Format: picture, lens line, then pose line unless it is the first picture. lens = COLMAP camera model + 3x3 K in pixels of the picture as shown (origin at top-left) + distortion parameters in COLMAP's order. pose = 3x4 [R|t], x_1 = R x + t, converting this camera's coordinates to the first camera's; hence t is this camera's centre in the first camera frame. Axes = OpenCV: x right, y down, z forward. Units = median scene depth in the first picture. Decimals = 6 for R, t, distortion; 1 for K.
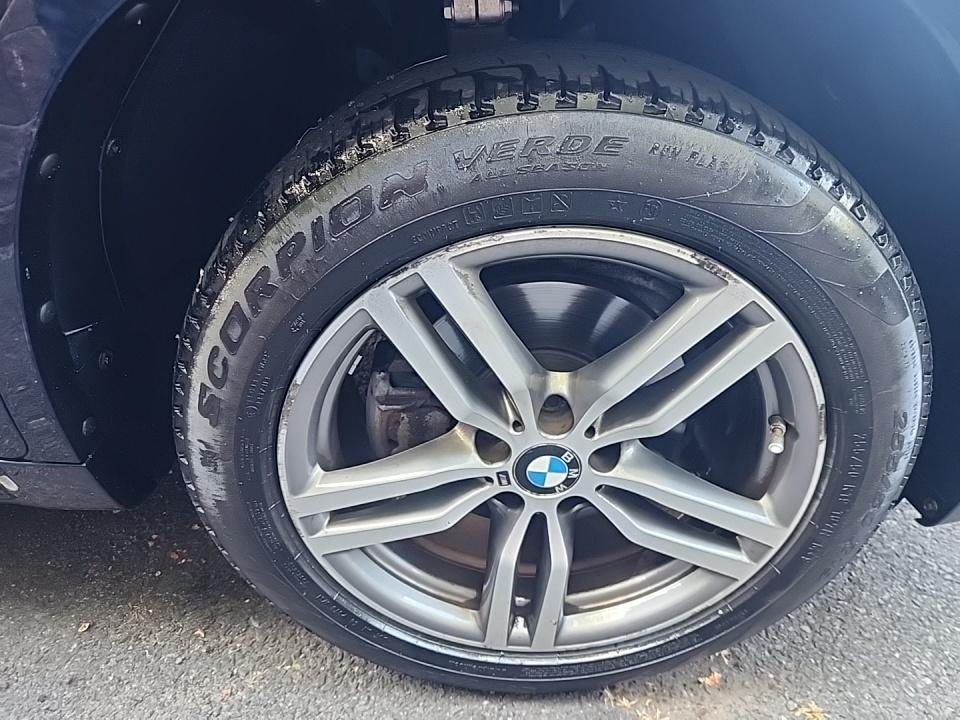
lens RADIAL K [[642.3, 0, 473.4], [0, 642.3, 380.6], [0, 0, 1]] dist [0.040782, -0.028438]
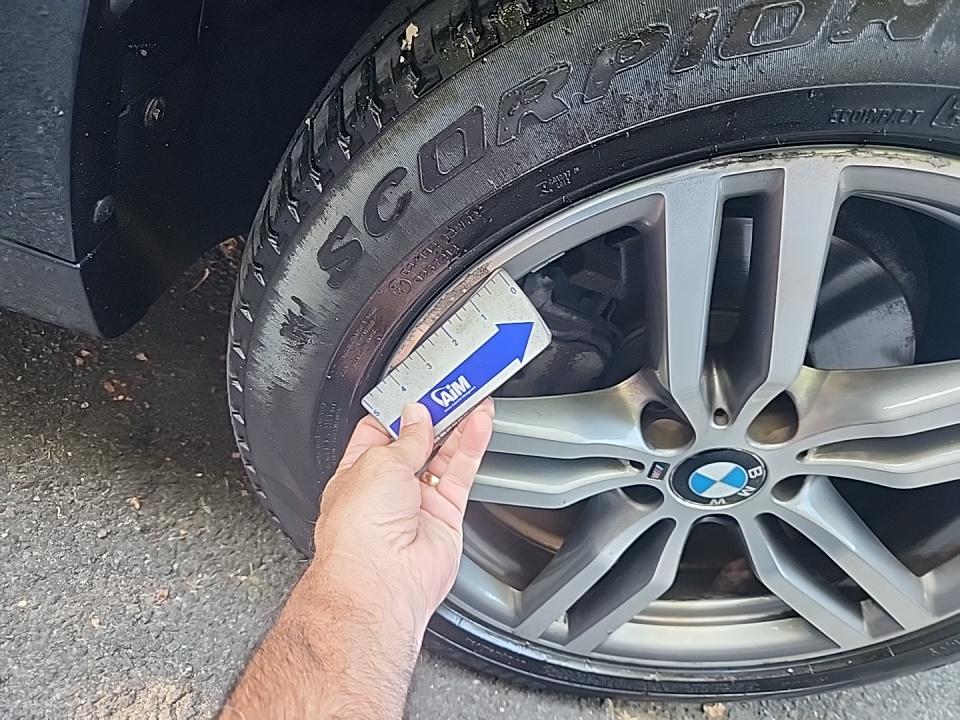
lens RADIAL K [[642.3, 0, 469.6], [0, 642.3, 364.5], [0, 0, 1]] dist [0.040782, -0.028438]
pose [[0.937873, 0.303170, 0.168766, -0.309392], [-0.325155, 0.937692, 0.122507, 0.018161], [-0.121110, -0.169771, 0.978013, 0.311499]]
